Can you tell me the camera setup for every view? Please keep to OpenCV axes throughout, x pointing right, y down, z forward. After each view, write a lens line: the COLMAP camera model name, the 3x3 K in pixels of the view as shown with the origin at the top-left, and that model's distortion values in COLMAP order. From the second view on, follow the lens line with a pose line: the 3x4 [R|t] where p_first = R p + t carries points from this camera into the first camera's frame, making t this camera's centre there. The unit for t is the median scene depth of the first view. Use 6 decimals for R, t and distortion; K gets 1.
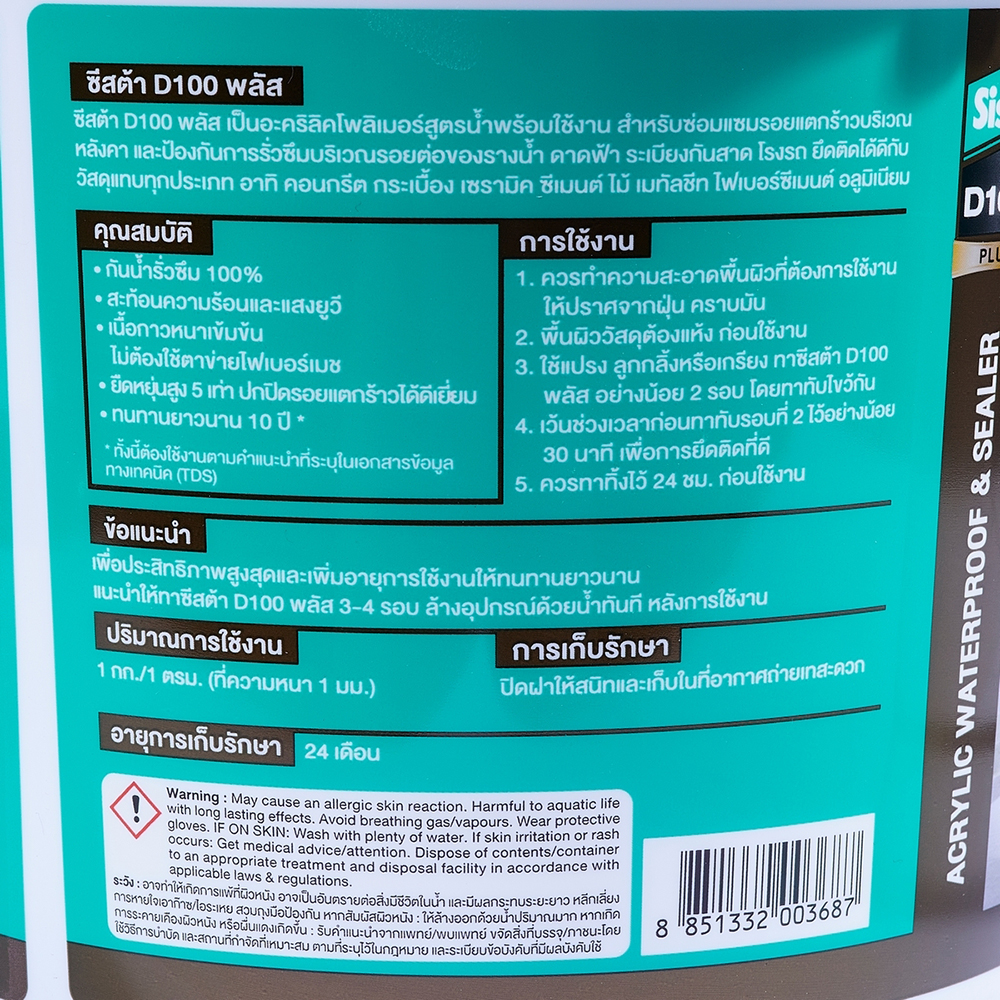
lens RADIAL K [[5061.1, 0, 497.7], [0, 5061.1, 508.7], [0, 0, 1]] dist [0.123143, 0.000000]
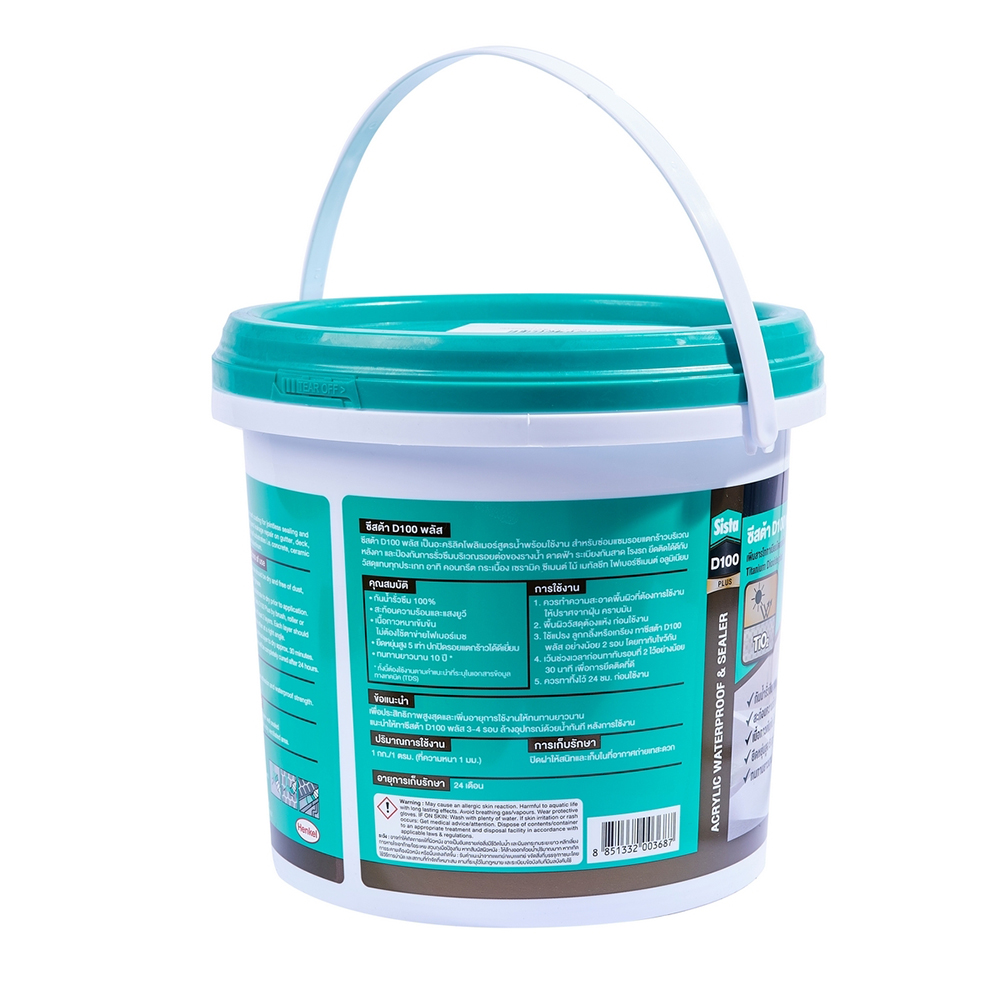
lens RADIAL K [[3764.4, 0, 503.5], [0, 3764.4, 491.3], [0, 0, 1]] dist [0.142917, 0.000000]
pose [[0.999770, -0.012988, -0.017061, 0.021267], [0.013128, 0.999881, 0.008106, -0.115562], [0.016954, -0.008328, 0.999822, -0.899842]]
